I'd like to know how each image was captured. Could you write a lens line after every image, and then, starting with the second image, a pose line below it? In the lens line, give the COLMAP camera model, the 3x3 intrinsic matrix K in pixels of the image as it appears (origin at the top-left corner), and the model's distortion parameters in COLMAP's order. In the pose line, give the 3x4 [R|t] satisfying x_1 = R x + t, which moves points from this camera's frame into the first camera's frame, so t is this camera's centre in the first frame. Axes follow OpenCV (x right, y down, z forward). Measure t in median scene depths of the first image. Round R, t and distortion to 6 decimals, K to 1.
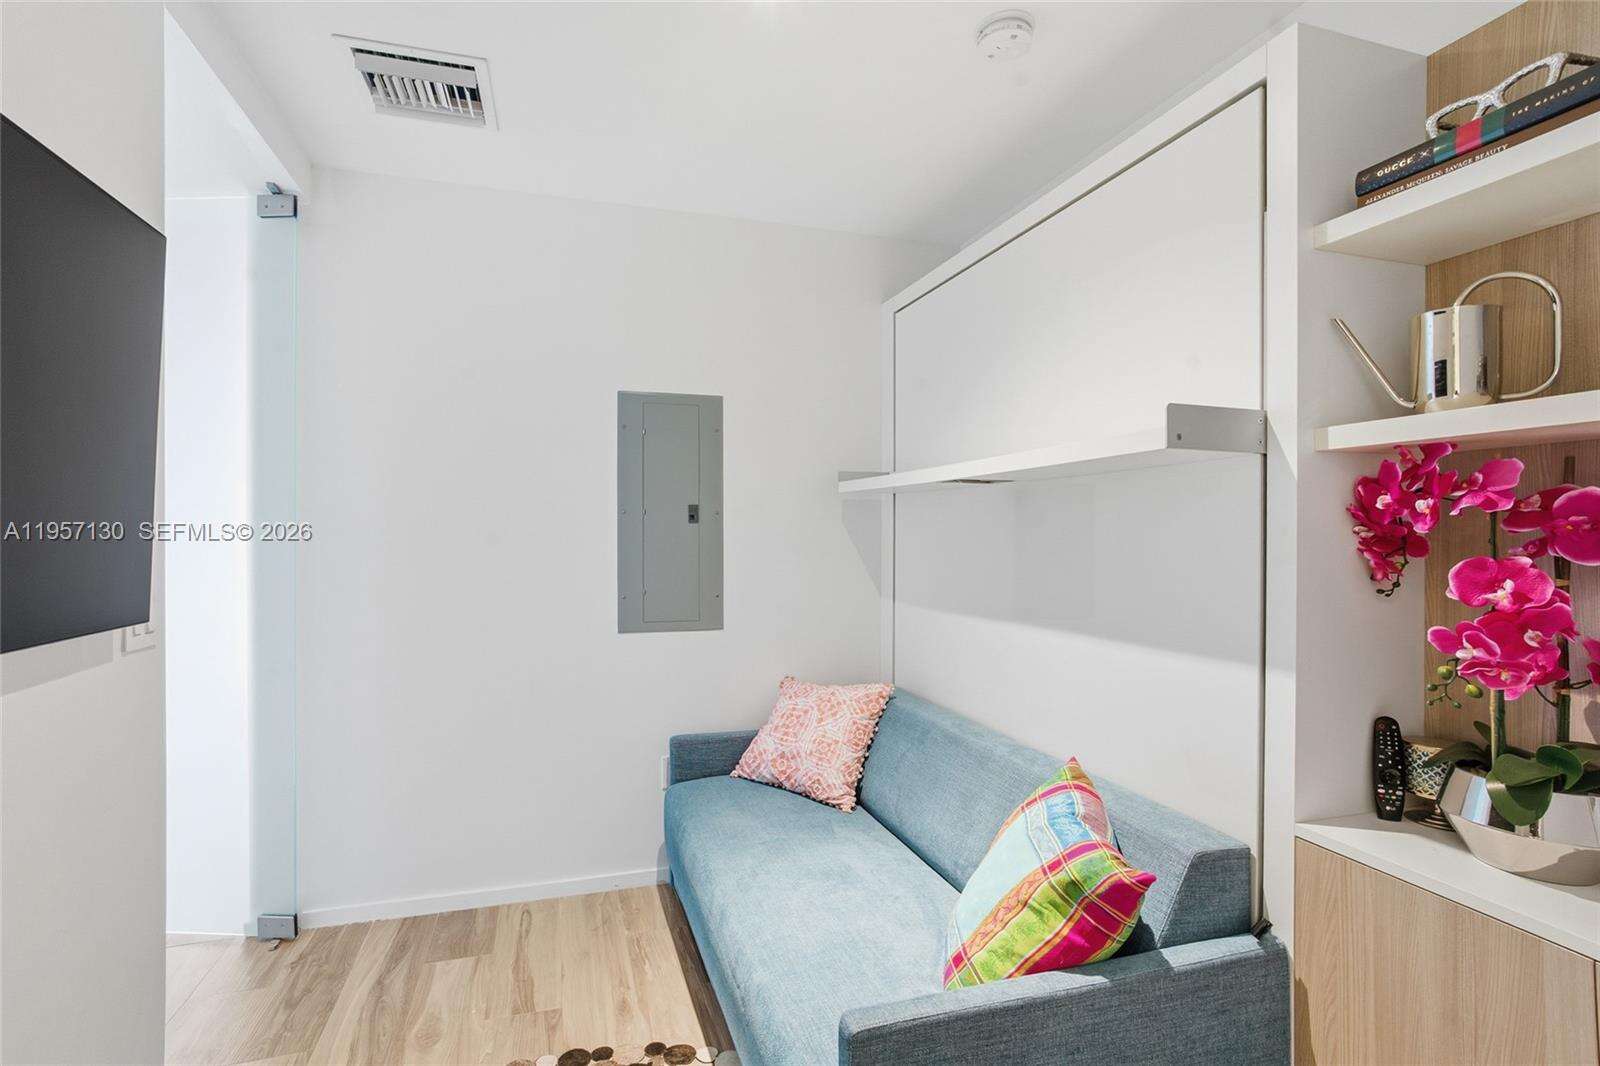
lens RADIAL K [[776.3, 0, 800.0], [0, 776.3, 533.0], [0, 0, 1]] dist [-0.061873, 0.032825]
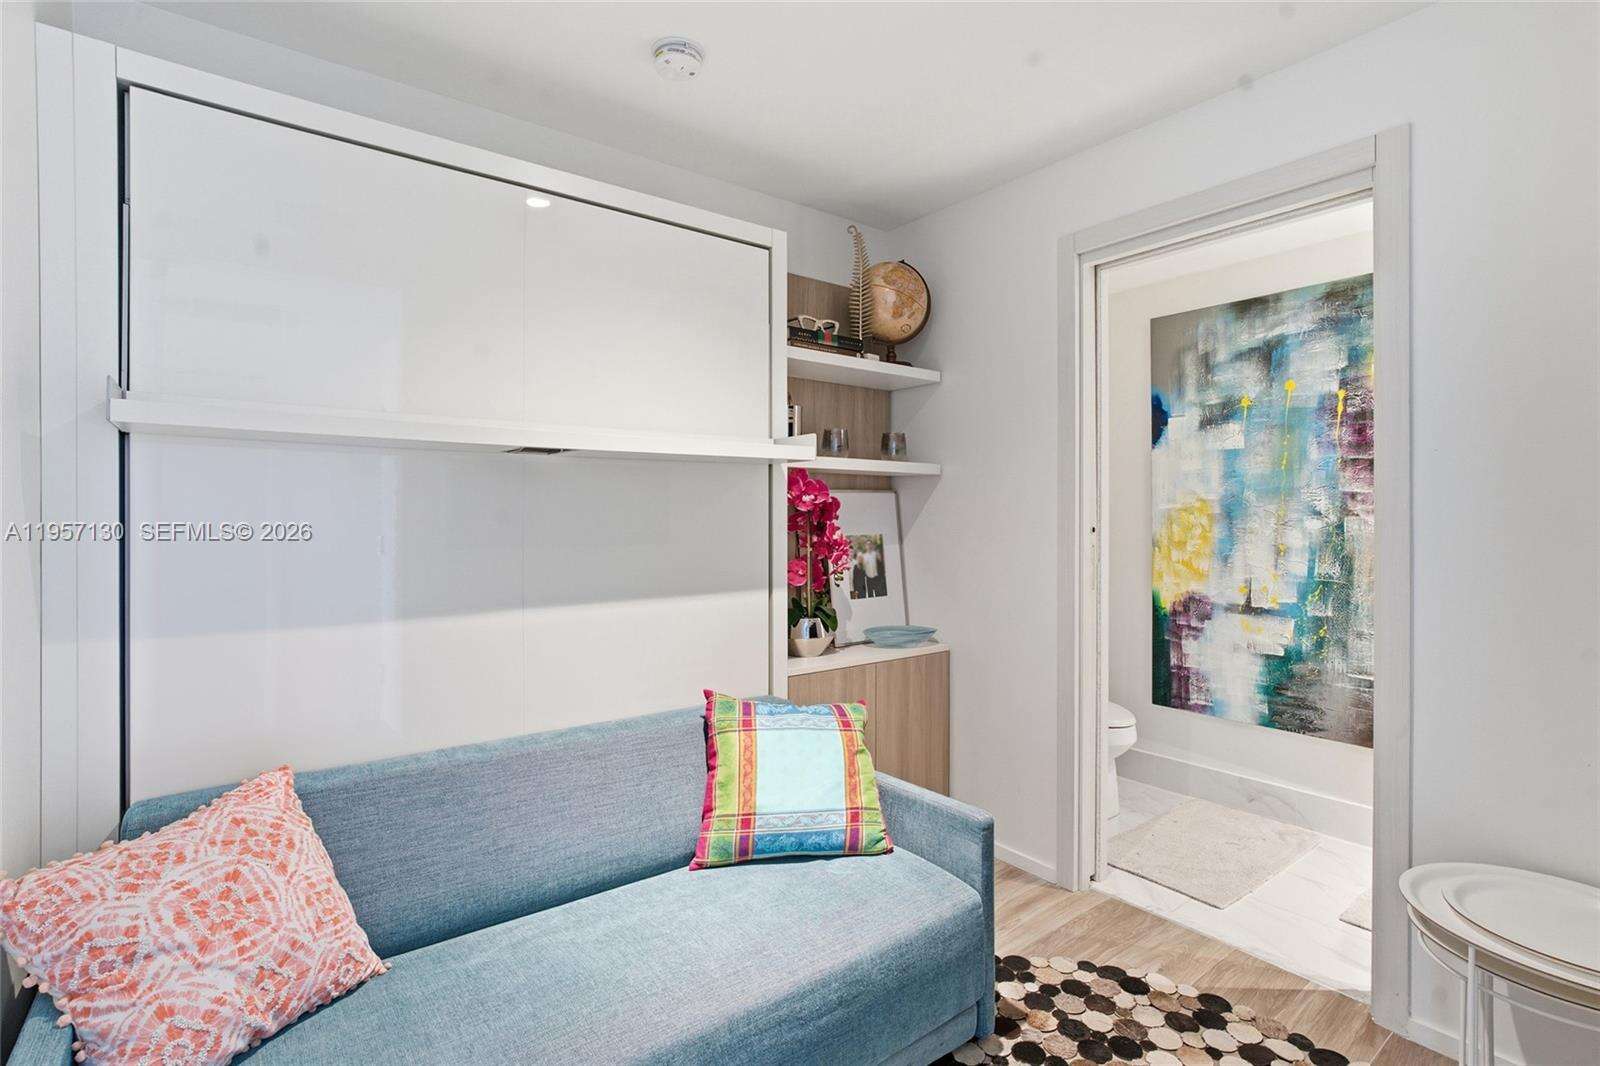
lens RADIAL K [[746.5, 0, 800.6], [0, 746.5, 518.2], [0, 0, 1]] dist [-0.025383, 0.000892]
pose [[-0.338789, -0.004352, 0.940852, -0.989366], [-0.000587, 0.999990, 0.004414, 0.005563], [-0.940862, 0.000943, -0.338789, 1.481950]]
